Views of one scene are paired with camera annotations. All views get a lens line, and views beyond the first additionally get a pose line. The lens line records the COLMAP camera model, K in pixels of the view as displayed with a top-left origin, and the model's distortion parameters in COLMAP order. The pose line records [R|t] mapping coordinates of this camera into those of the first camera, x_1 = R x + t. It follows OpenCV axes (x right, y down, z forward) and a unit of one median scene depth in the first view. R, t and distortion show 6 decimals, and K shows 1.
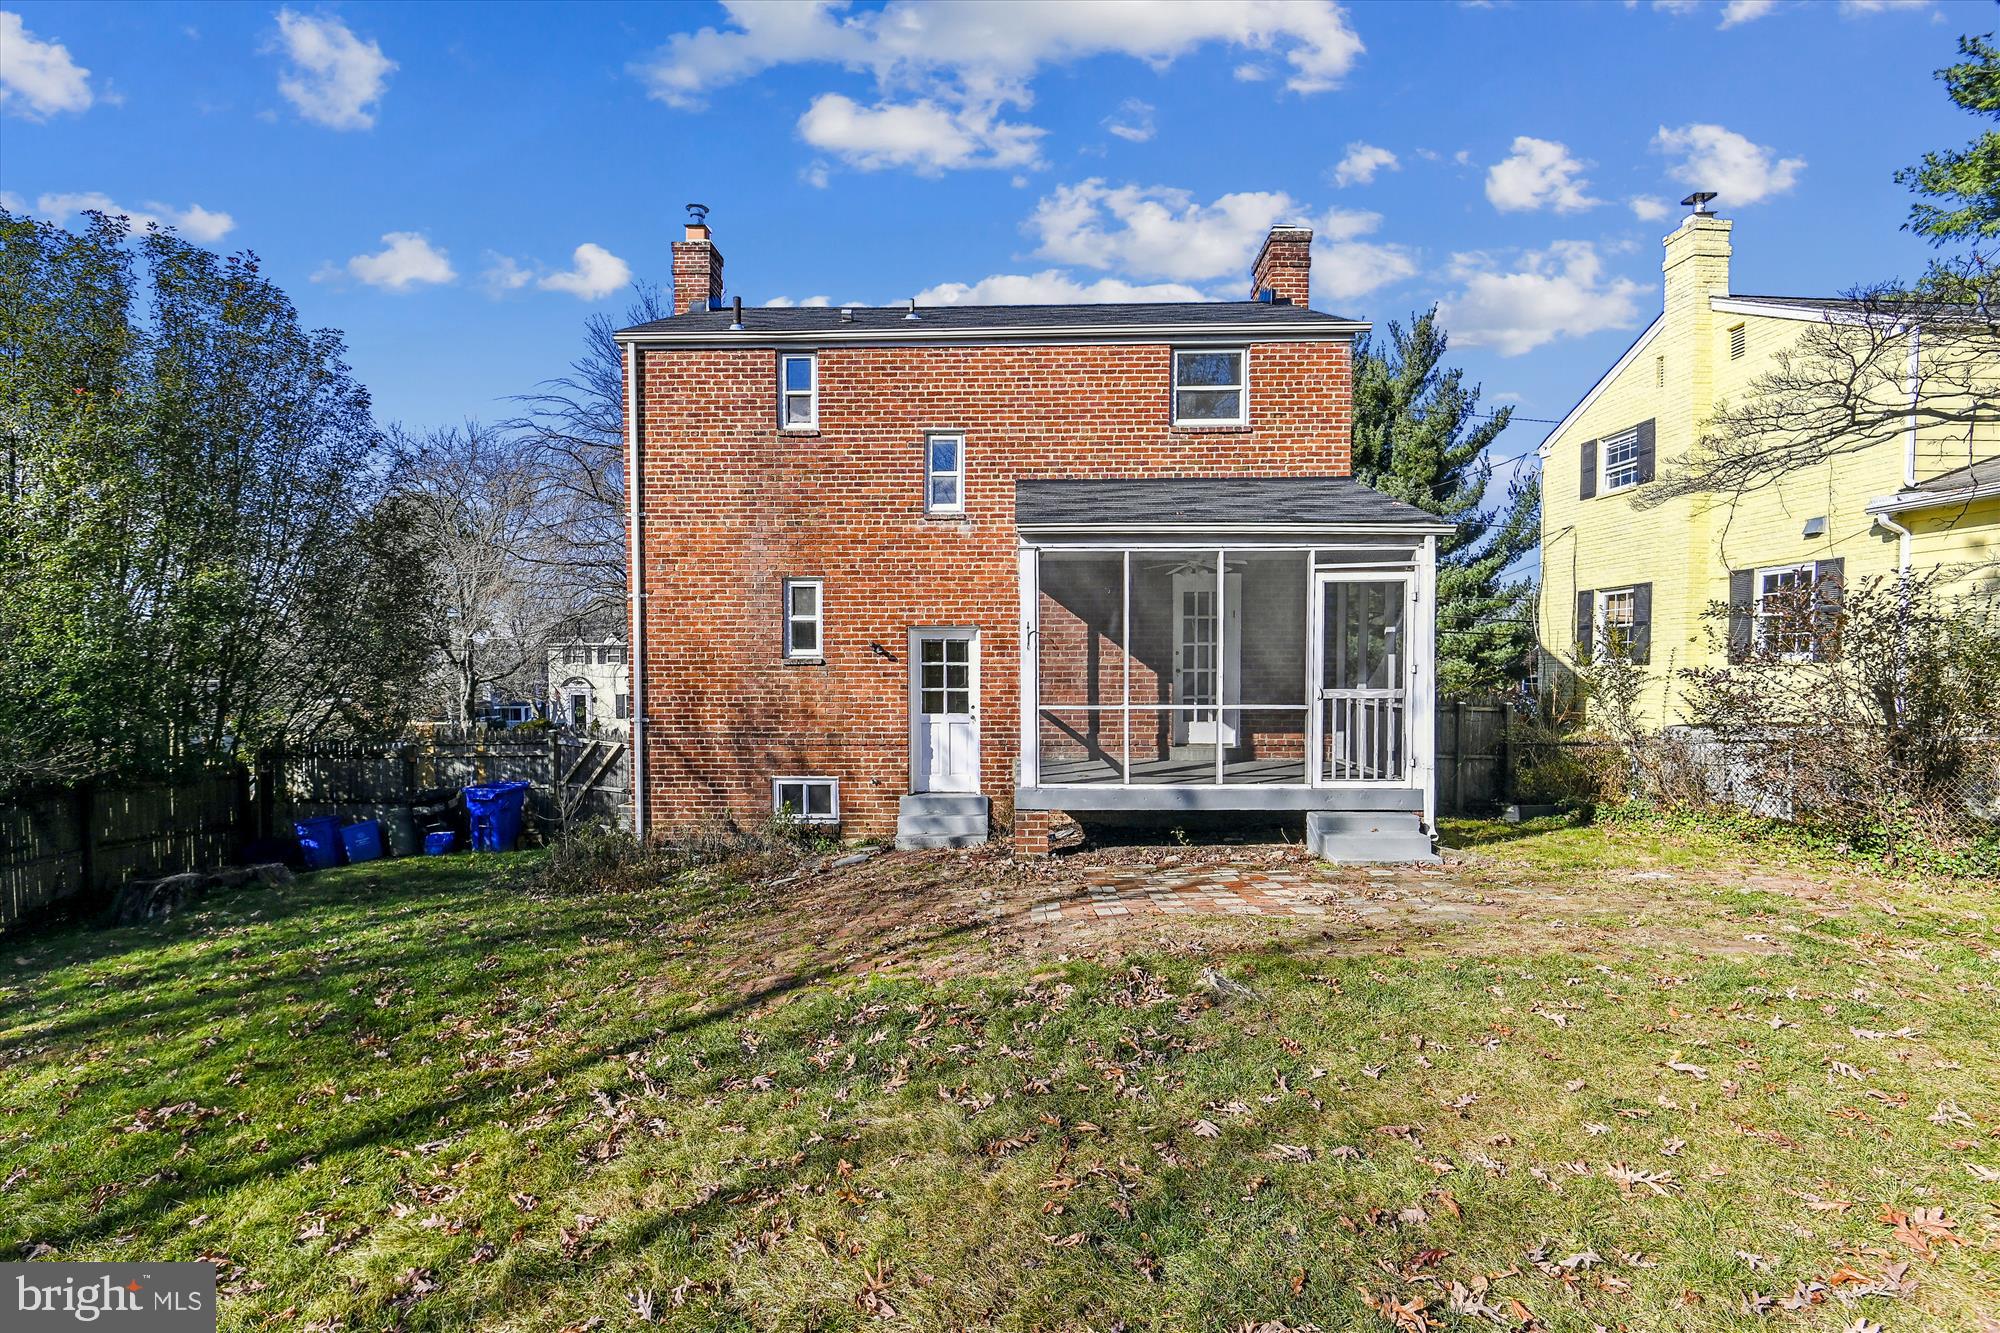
lens RADIAL K [[929.4, 0, 999.5], [0, 929.4, 692.0], [0, 0, 1]] dist [-0.001368, -0.001276]
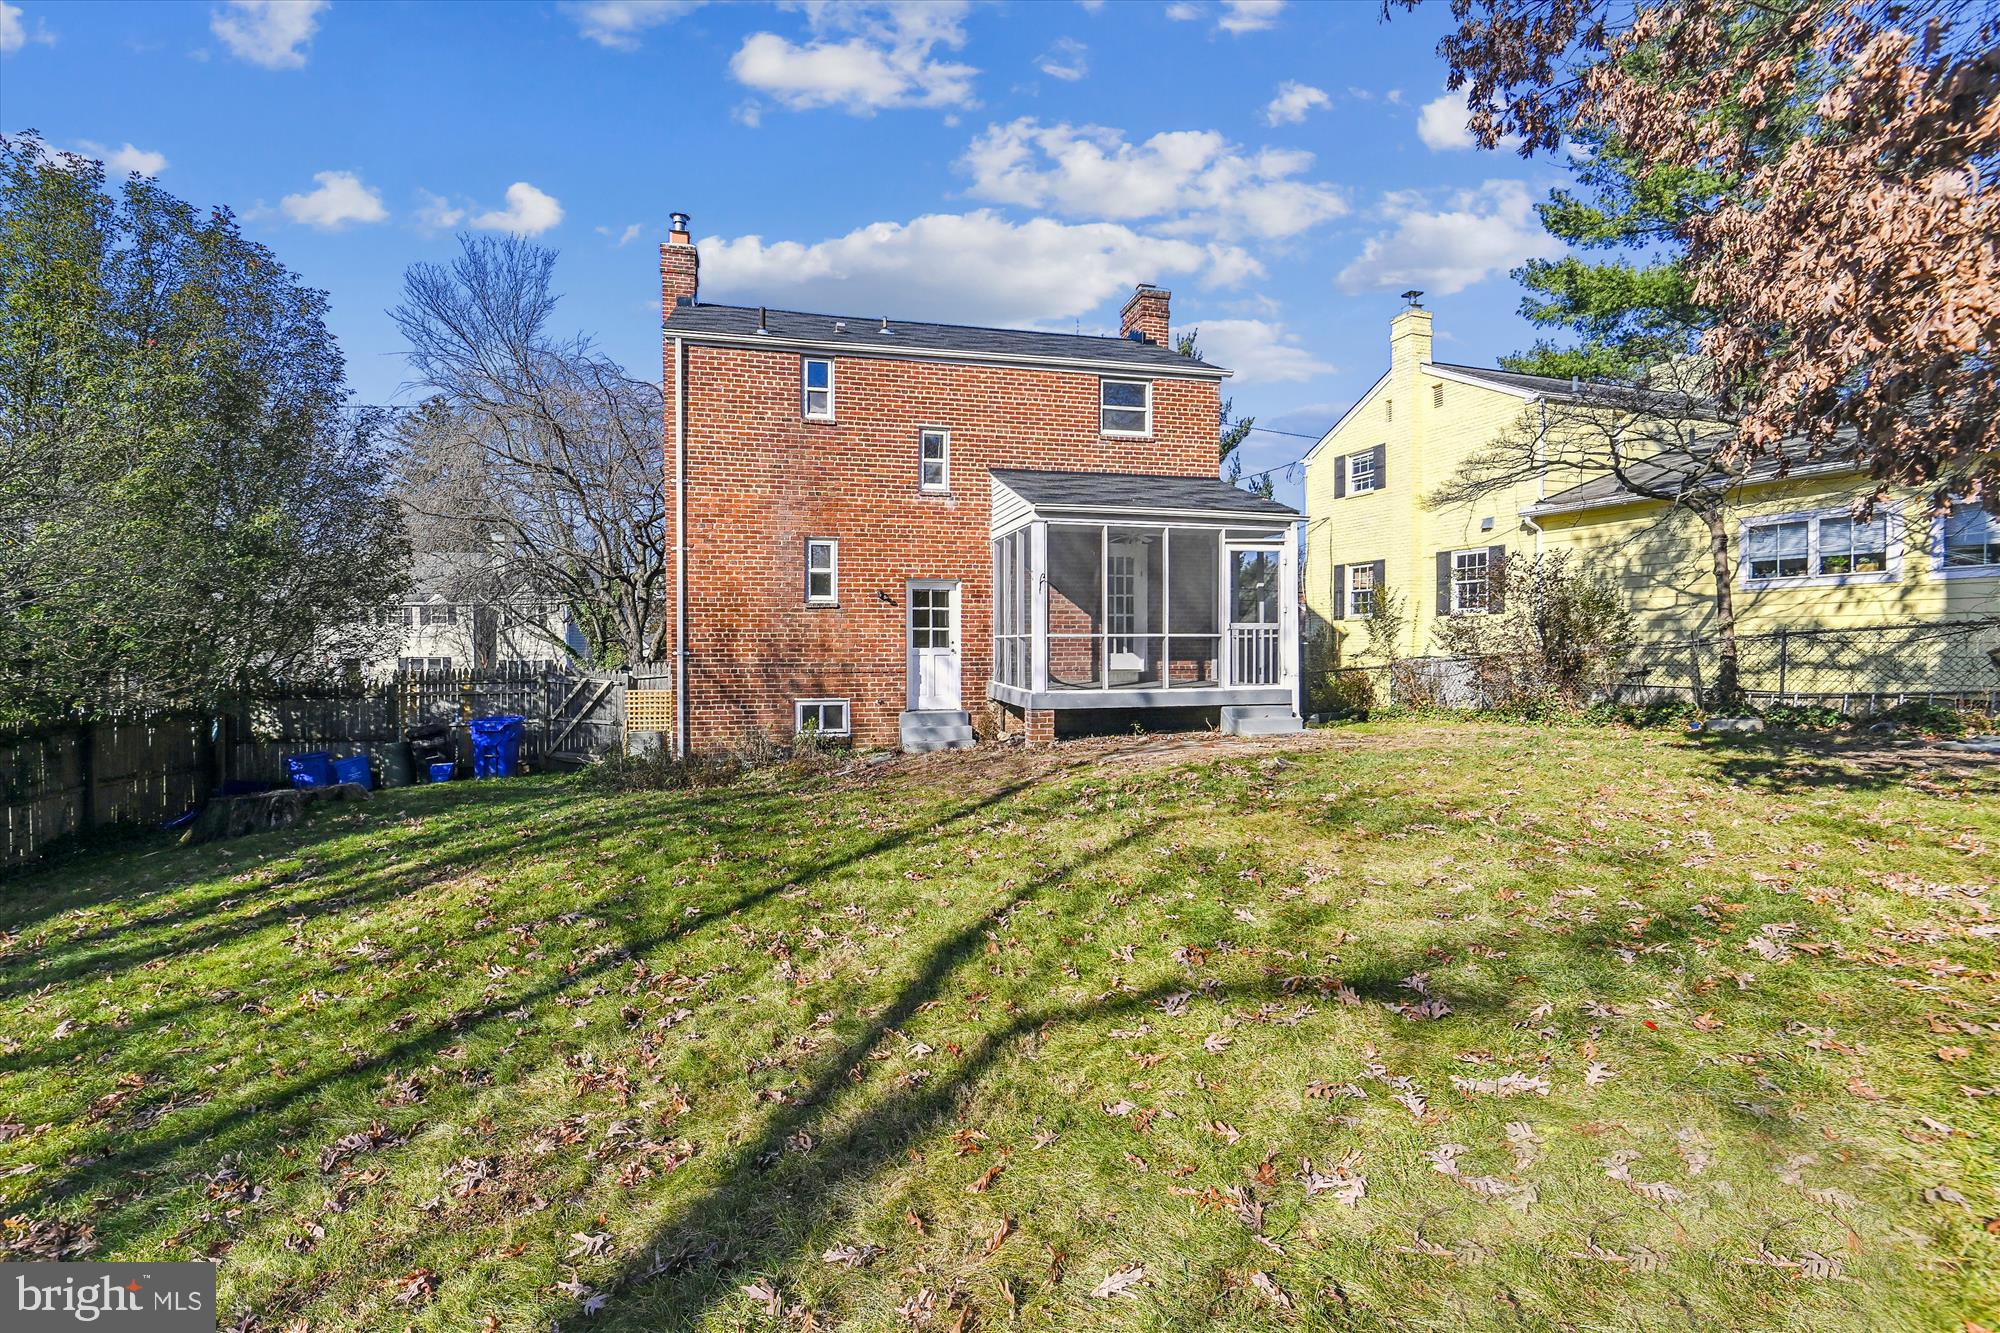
lens RADIAL K [[933.6, 0, 990.4], [0, 933.6, 638.9], [0, 0, 1]] dist [0.003818, -0.000465]
pose [[0.963358, 0.000823, 0.268217, -0.327419], [0.006736, 0.999606, -0.027260, 0.047243], [-0.268134, 0.028068, 0.962973, -0.256026]]
